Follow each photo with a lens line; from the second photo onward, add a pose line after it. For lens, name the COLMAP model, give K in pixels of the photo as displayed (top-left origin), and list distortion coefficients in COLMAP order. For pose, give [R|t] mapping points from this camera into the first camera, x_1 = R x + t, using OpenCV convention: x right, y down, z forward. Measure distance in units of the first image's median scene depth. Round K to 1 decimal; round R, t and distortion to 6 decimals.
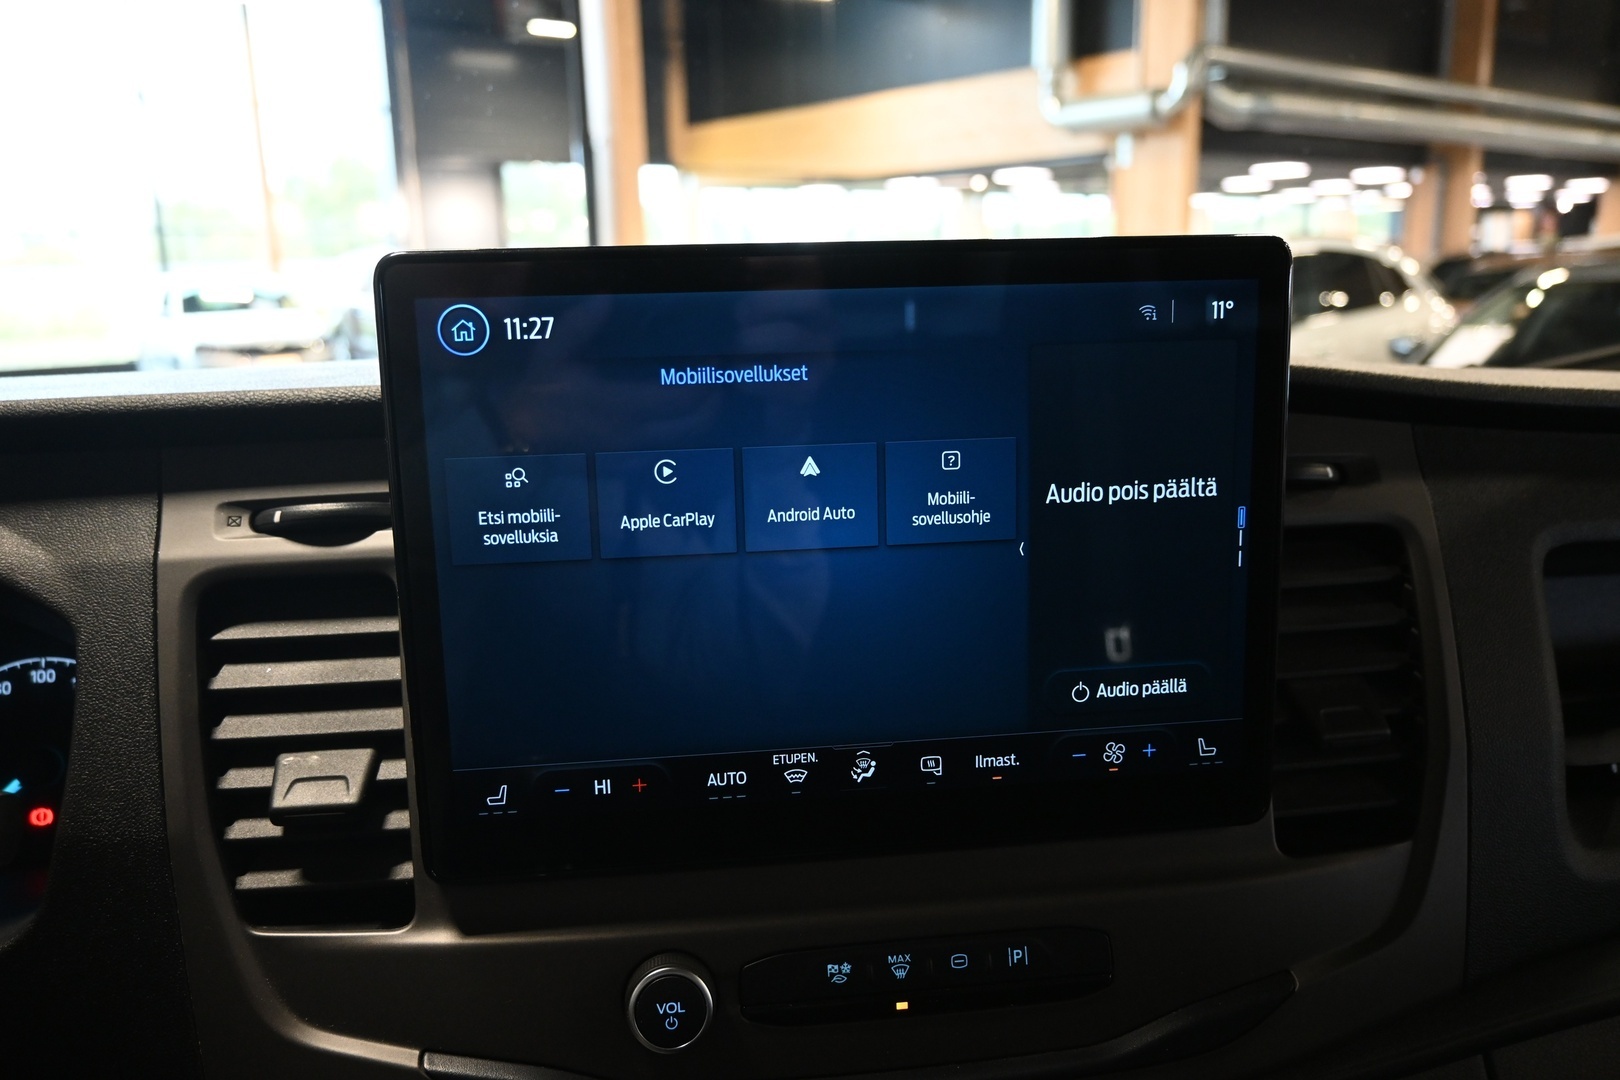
lens RADIAL K [[1197.0, 0, 812.5], [0, 1197.0, 540.4], [0, 0, 1]] dist [0.001000, -0.000271]
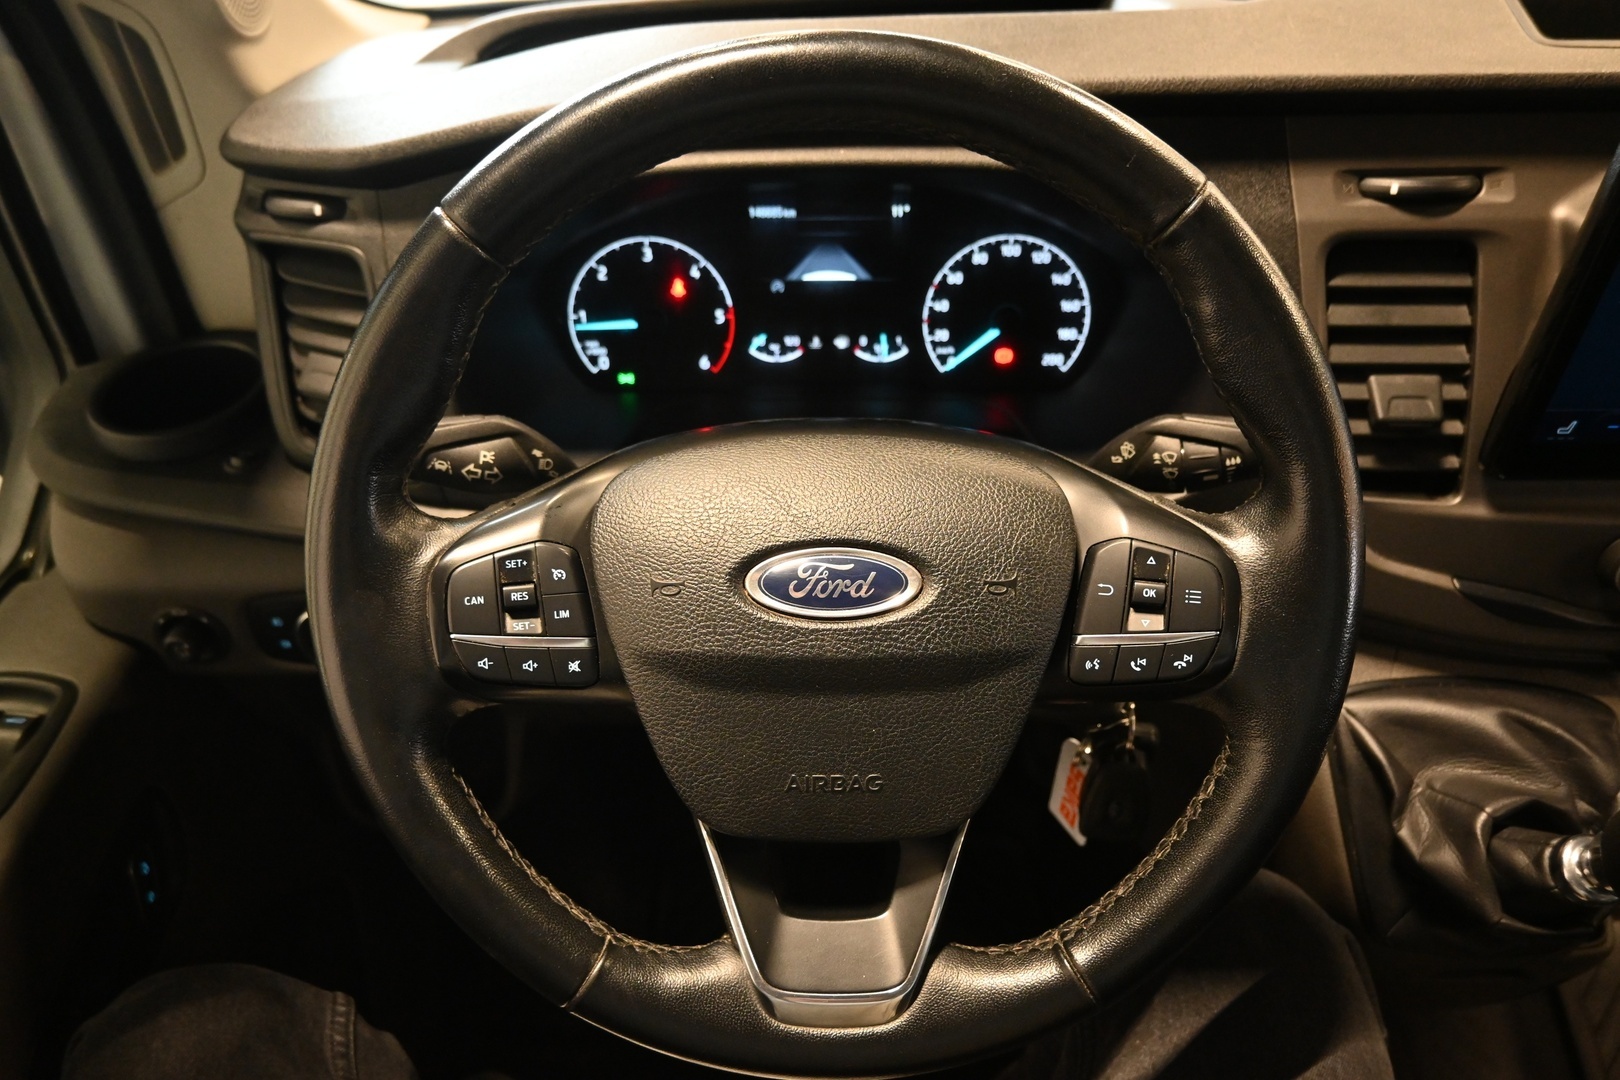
lens RADIAL K [[1115.8, 0, 811.7], [0, 1115.8, 545.3], [0, 0, 1]] dist [-0.000833, -0.001140]
pose [[0.992090, 0.092074, -0.085327, -0.917629], [-0.037006, 0.864027, 0.502083, -0.261536], [0.119954, -0.494954, 0.860600, -0.268070]]
